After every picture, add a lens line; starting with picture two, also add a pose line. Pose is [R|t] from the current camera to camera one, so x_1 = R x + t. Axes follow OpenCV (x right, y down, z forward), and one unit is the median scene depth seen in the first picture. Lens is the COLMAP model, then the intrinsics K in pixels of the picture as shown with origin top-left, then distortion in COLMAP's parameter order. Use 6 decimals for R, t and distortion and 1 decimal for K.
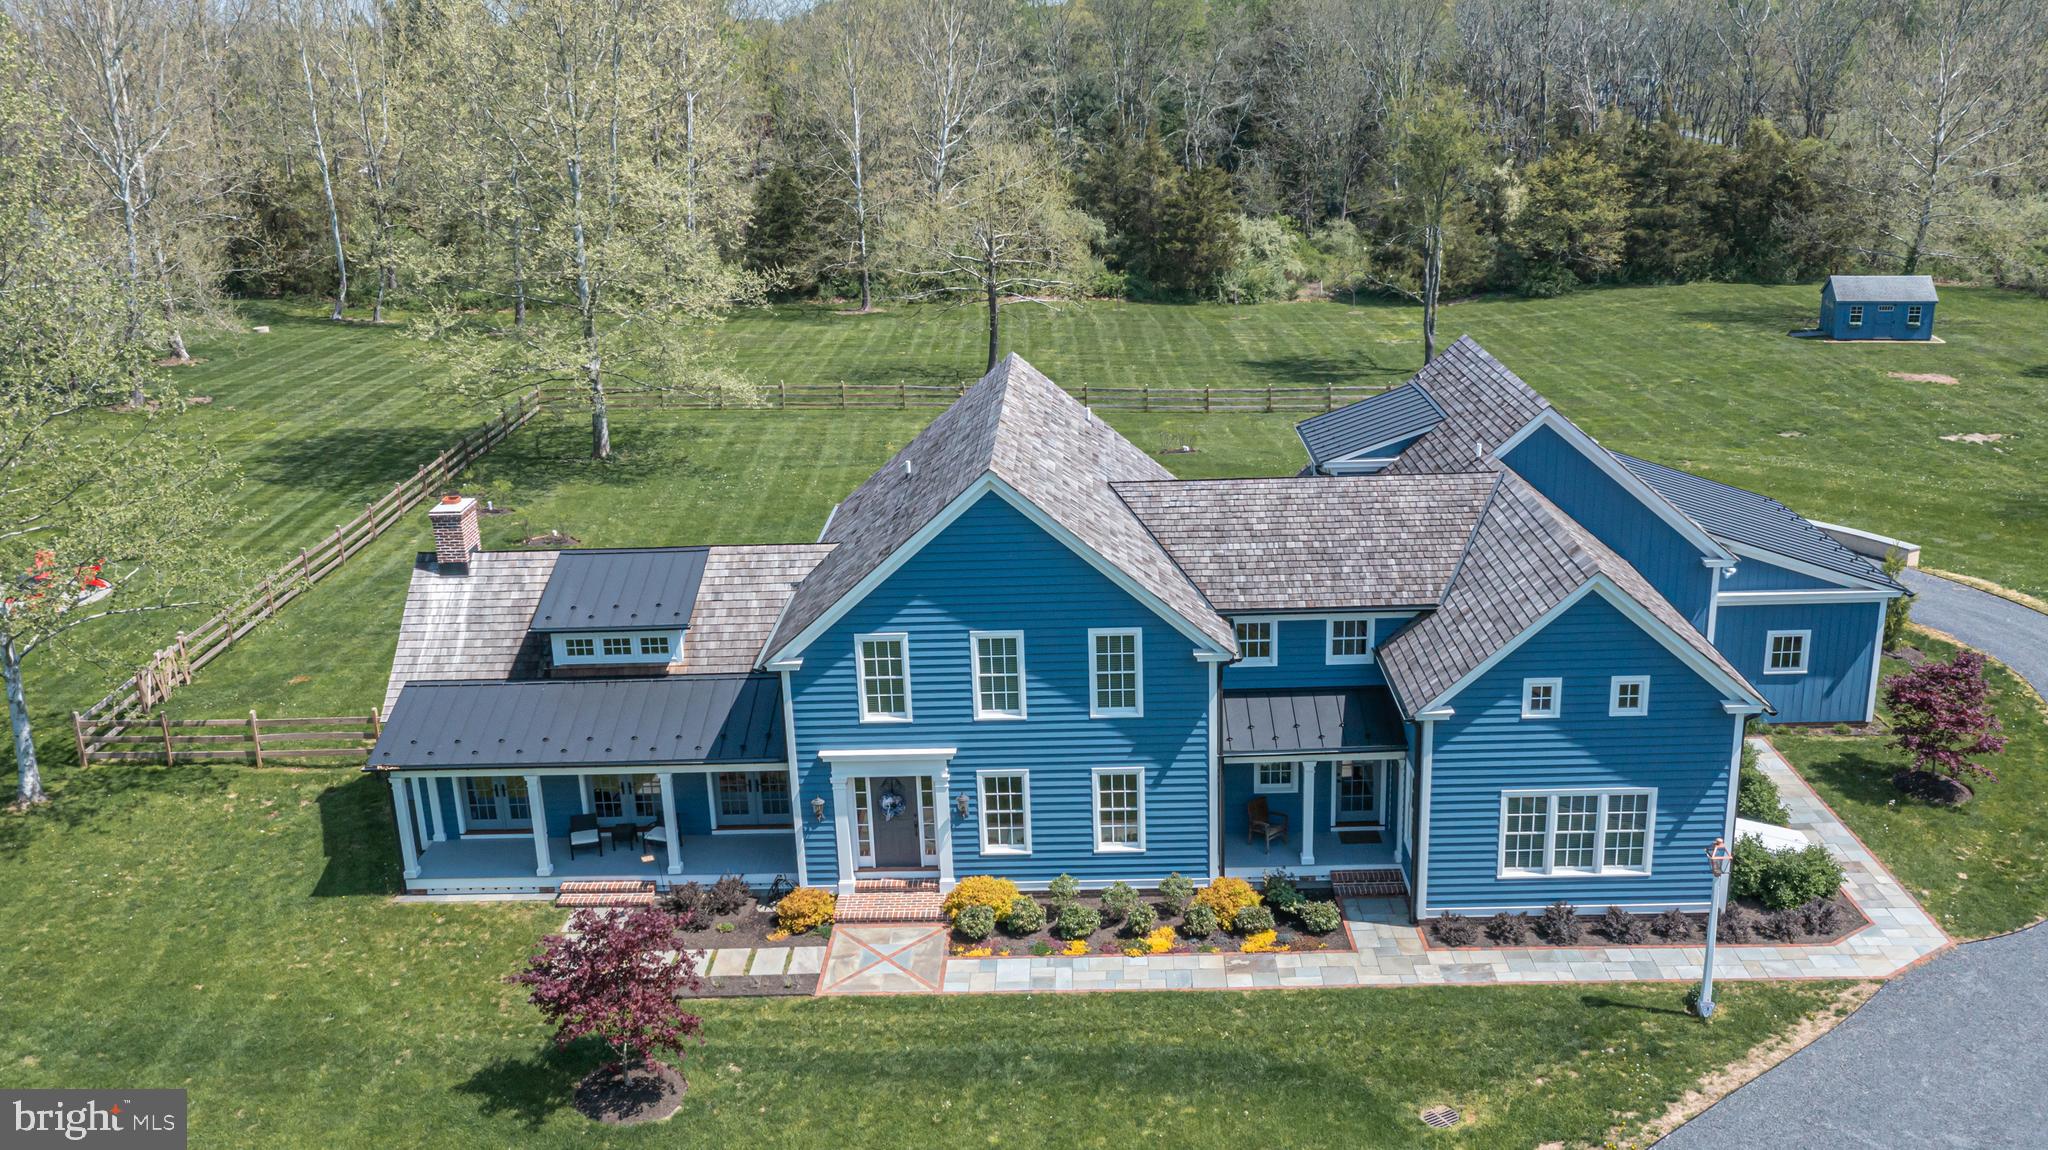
lens RADIAL K [[1701.5, 0, 989.6], [0, 1701.5, 517.0], [0, 0, 1]] dist [-0.000681, -0.005131]
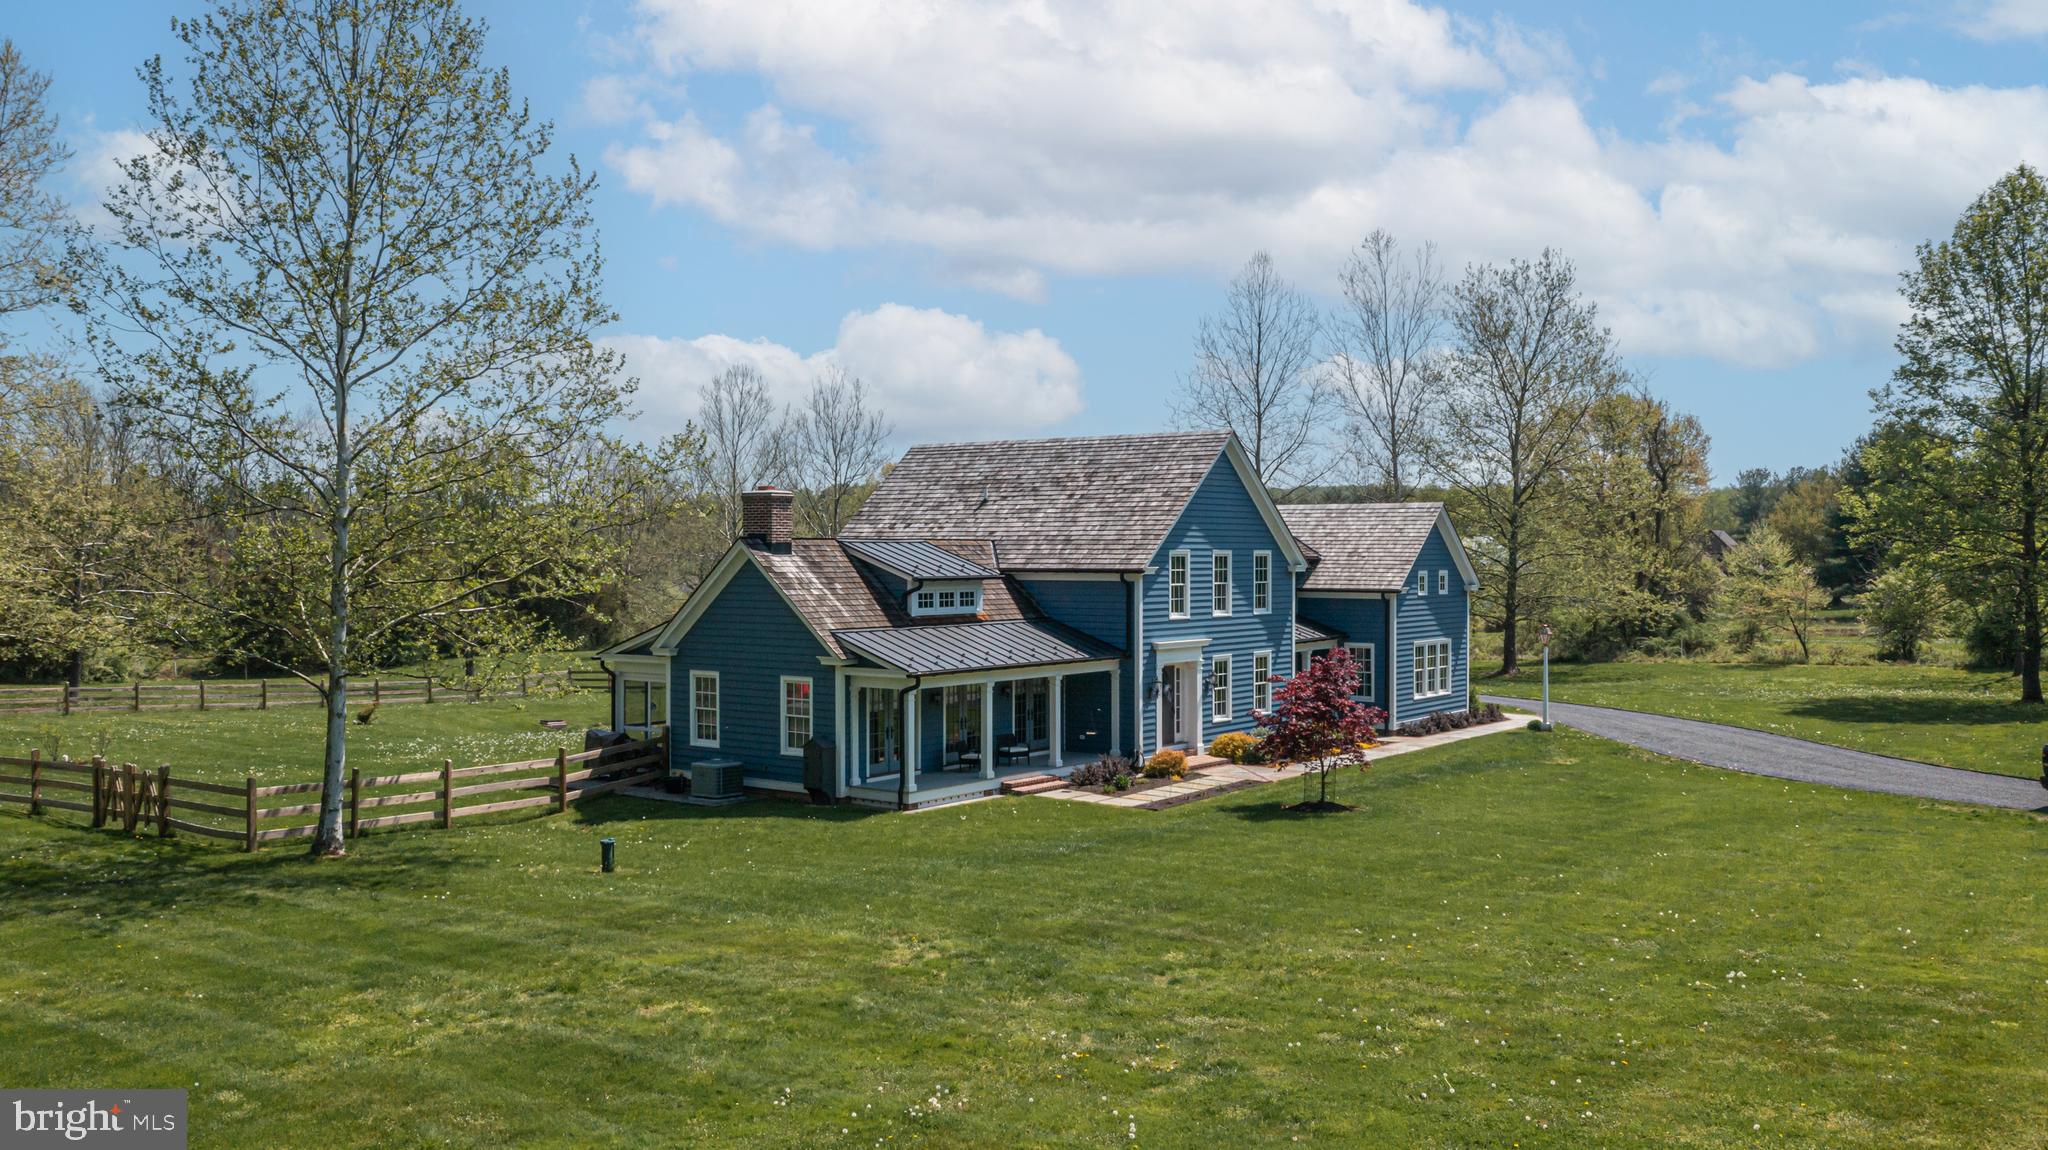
lens RADIAL K [[1701.5, 0, 1023.3], [0, 1701.5, 577.7], [0, 0, 1]] dist [-0.000681, -0.005131]
pose [[0.594103, 0.015572, 0.804239, -1.239286], [0.198393, 0.966089, -0.165262, 0.291249], [-0.779540, 0.257738, 0.570867, 0.316623]]
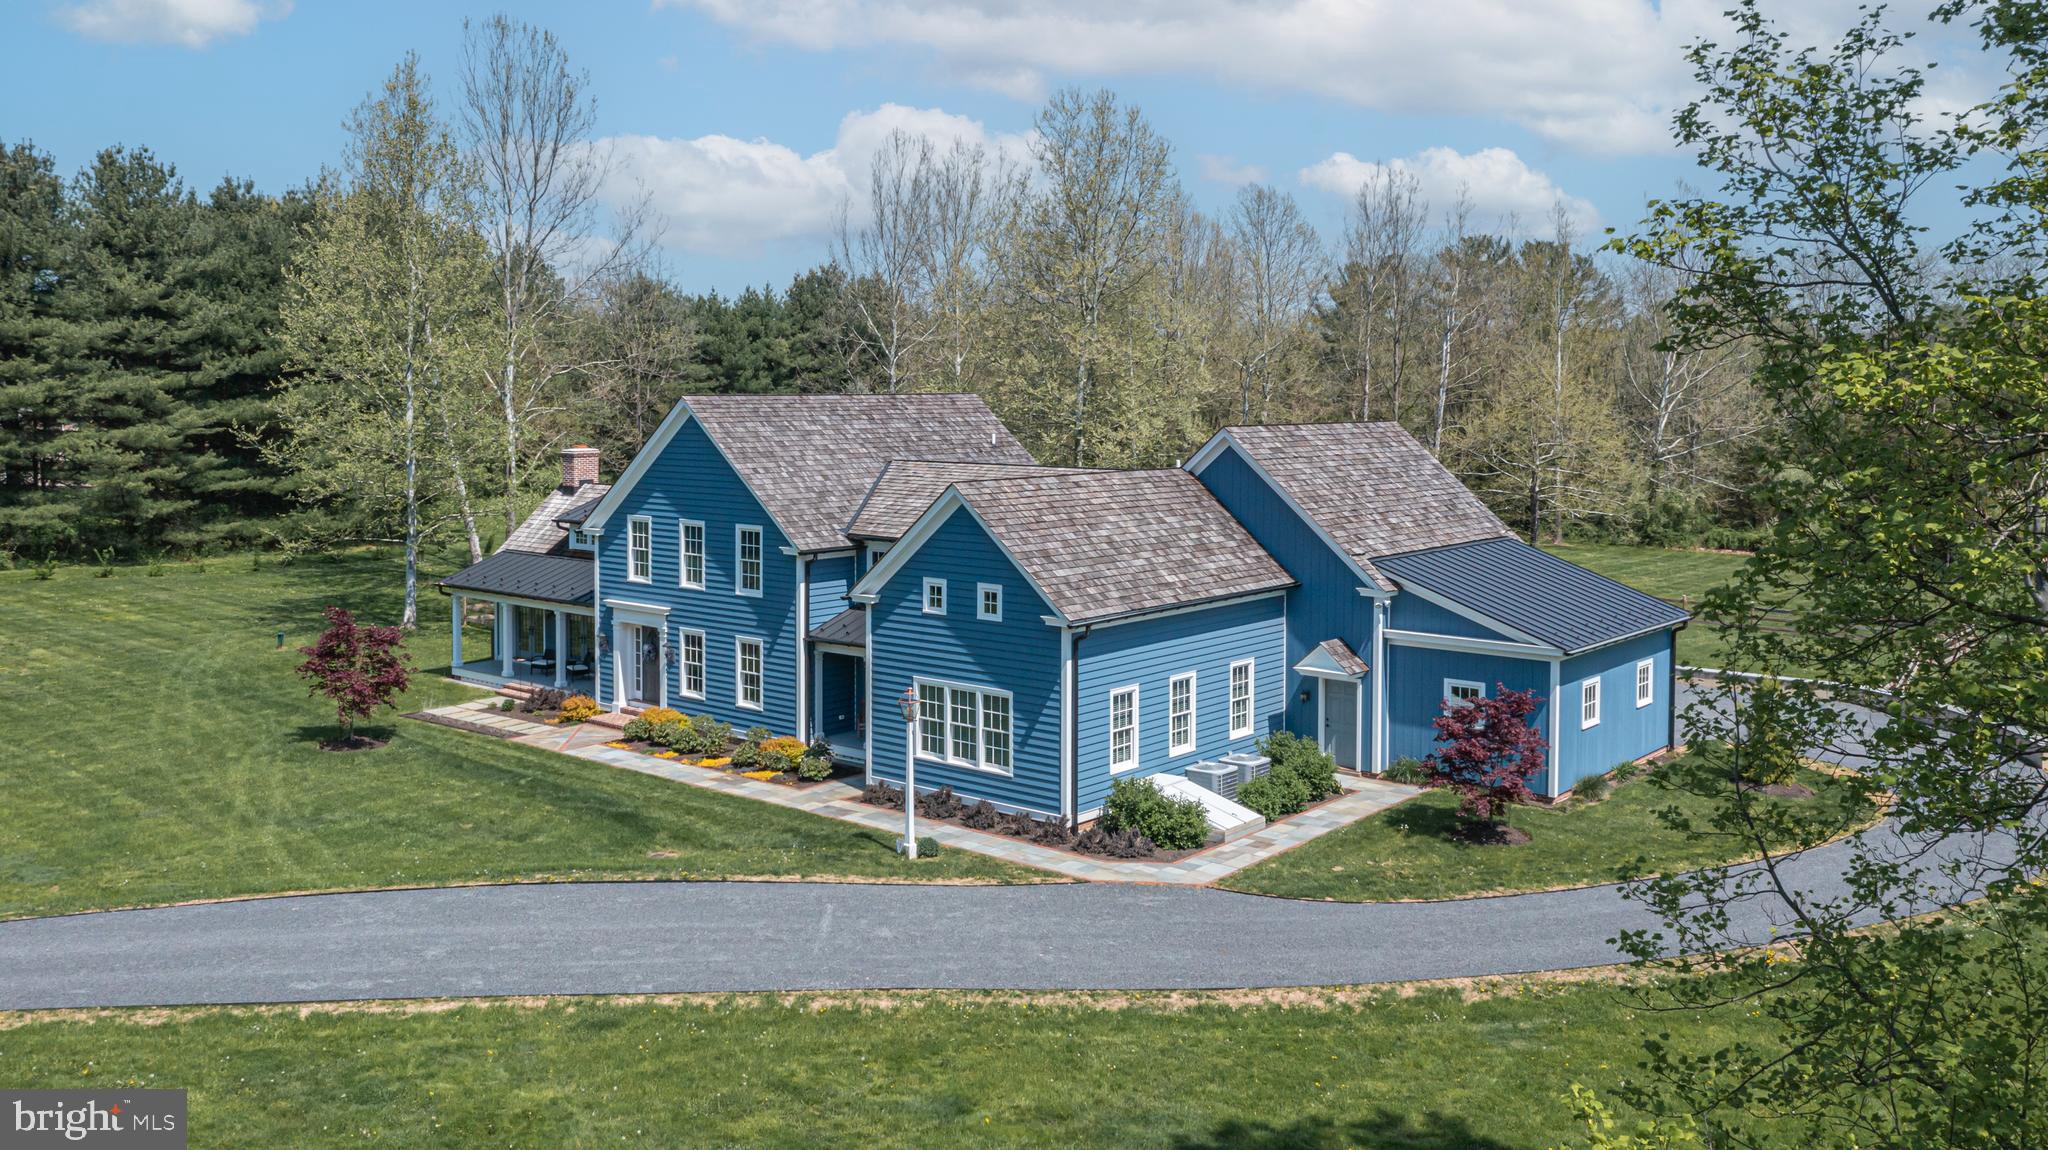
lens RADIAL K [[1701.5, 0, 1032.5], [0, 1701.5, 549.7], [0, 0, 1]] dist [-0.000681, -0.005131]
pose [[0.770586, 0.091235, -0.630772, 1.072405], [-0.204363, 0.972813, -0.108953, 0.182153], [0.603683, 0.212864, 0.768281, 0.120006]]
